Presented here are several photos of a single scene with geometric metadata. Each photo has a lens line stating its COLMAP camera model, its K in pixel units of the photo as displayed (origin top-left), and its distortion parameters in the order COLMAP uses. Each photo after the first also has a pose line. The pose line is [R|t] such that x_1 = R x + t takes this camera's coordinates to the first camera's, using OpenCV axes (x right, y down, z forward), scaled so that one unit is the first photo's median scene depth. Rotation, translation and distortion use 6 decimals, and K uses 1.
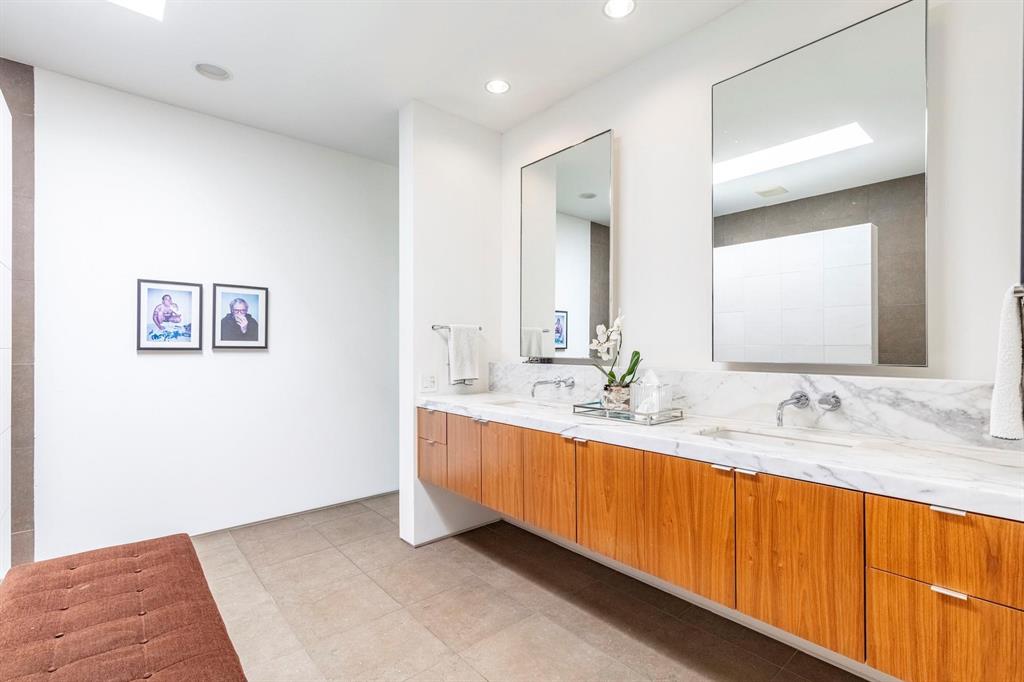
lens RADIAL K [[470.6, 0, 504.3], [0, 470.6, 343.9], [0, 0, 1]] dist [0.010329, -0.000197]
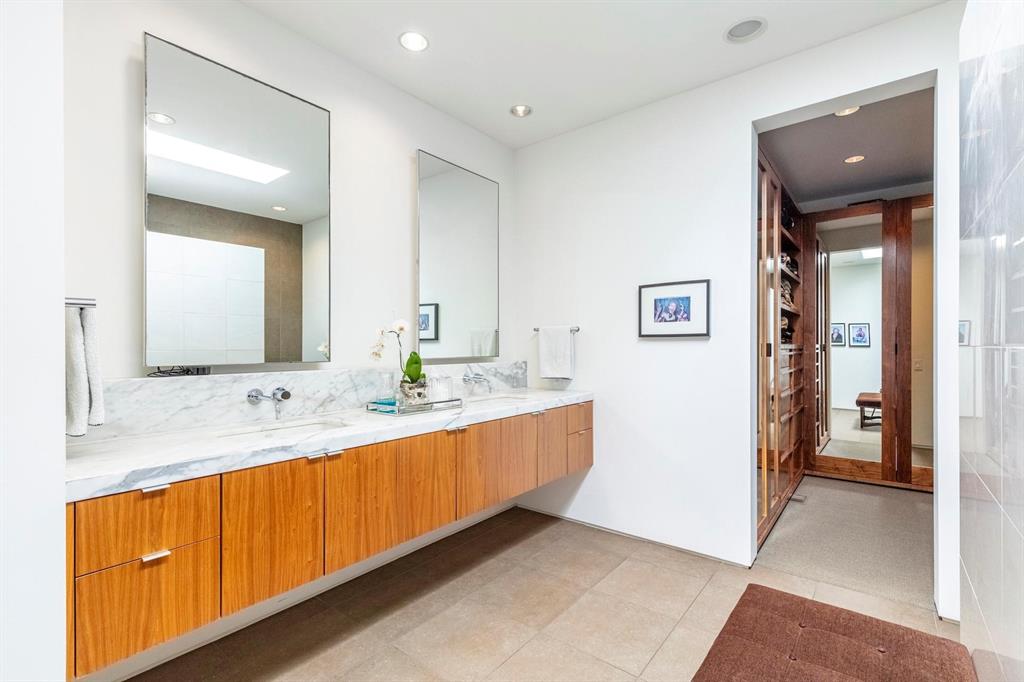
lens RADIAL K [[470.6, 0, 504.8], [0, 470.6, 344.0], [0, 0, 1]] dist [0.010329, -0.000197]
pose [[-0.187534, 0.008271, 0.982223, -0.932396], [0.000525, 0.999965, -0.008320, 0.006127], [-0.982258, -0.001044, -0.187531, 1.038537]]
